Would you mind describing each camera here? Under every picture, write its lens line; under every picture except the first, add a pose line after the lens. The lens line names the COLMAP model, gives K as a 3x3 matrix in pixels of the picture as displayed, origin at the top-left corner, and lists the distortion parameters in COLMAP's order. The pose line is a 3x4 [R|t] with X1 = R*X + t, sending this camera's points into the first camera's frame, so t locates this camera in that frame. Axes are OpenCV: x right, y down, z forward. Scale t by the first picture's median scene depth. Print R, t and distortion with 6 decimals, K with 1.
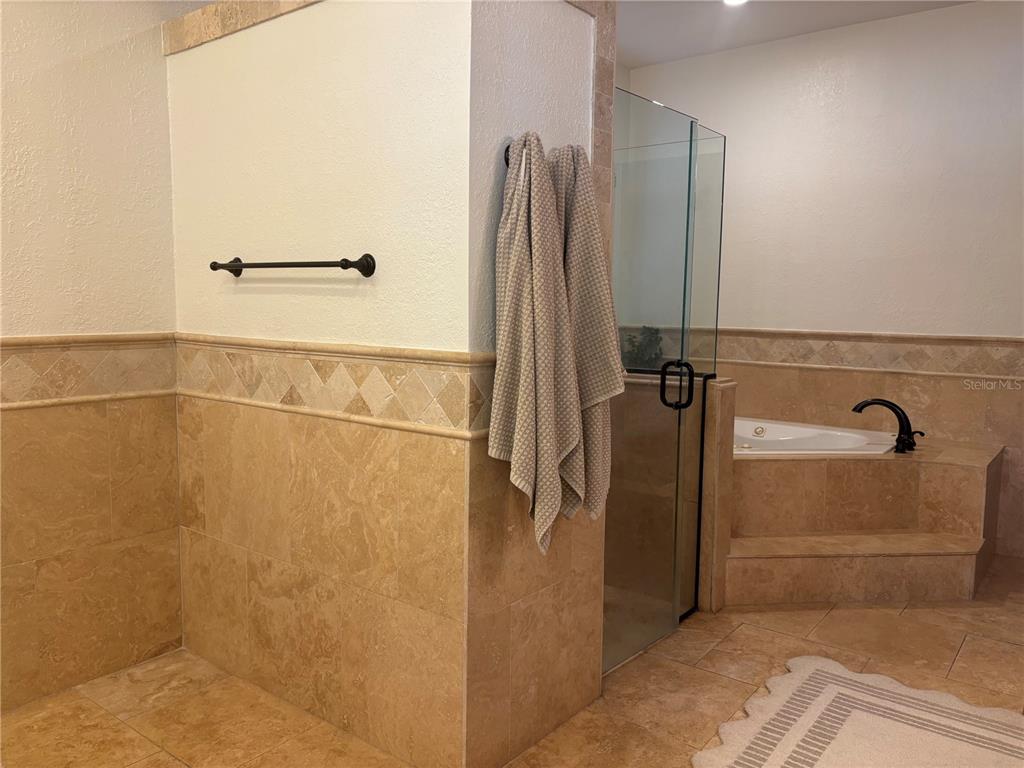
lens RADIAL K [[766.9, 0, 507.0], [0, 766.9, 388.3], [0, 0, 1]] dist [0.038168, -0.037232]
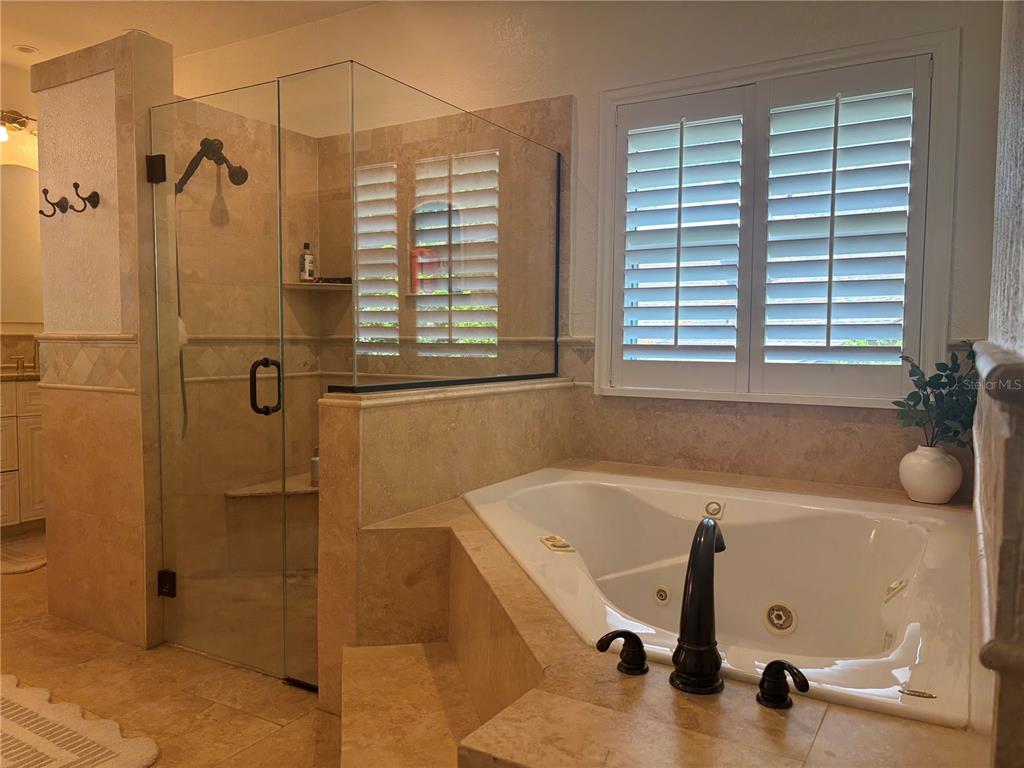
lens RADIAL K [[766.9, 0, 508.6], [0, 766.9, 384.2], [0, 0, 1]] dist [0.038168, -0.037232]
pose [[0.120528, 0.040677, -0.991876, 1.284353], [-0.113189, 0.993207, 0.026978, -0.074712], [0.986236, 0.109018, 0.124313, 1.335357]]
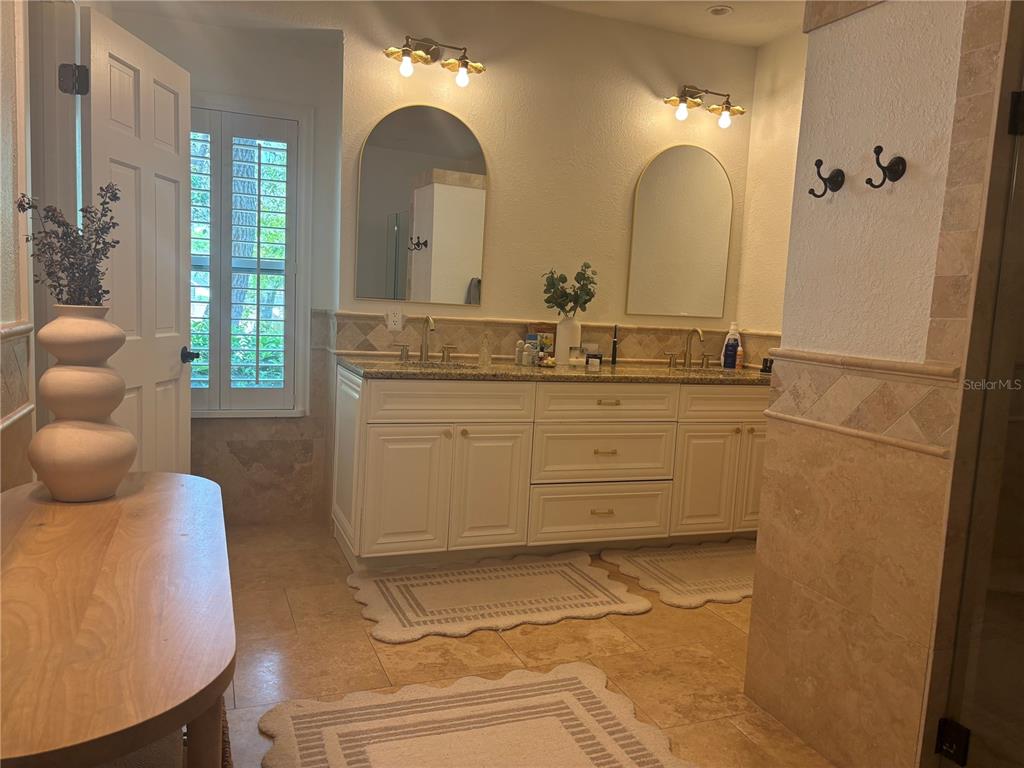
lens RADIAL K [[766.9, 0, 514.6], [0, 766.9, 382.6], [0, 0, 1]] dist [0.038168, -0.037232]
pose [[-0.500657, 0.044047, -0.864524, 0.967075], [-0.158048, 0.977266, 0.141320, -0.079474], [0.851095, 0.207389, -0.482314, 0.940976]]
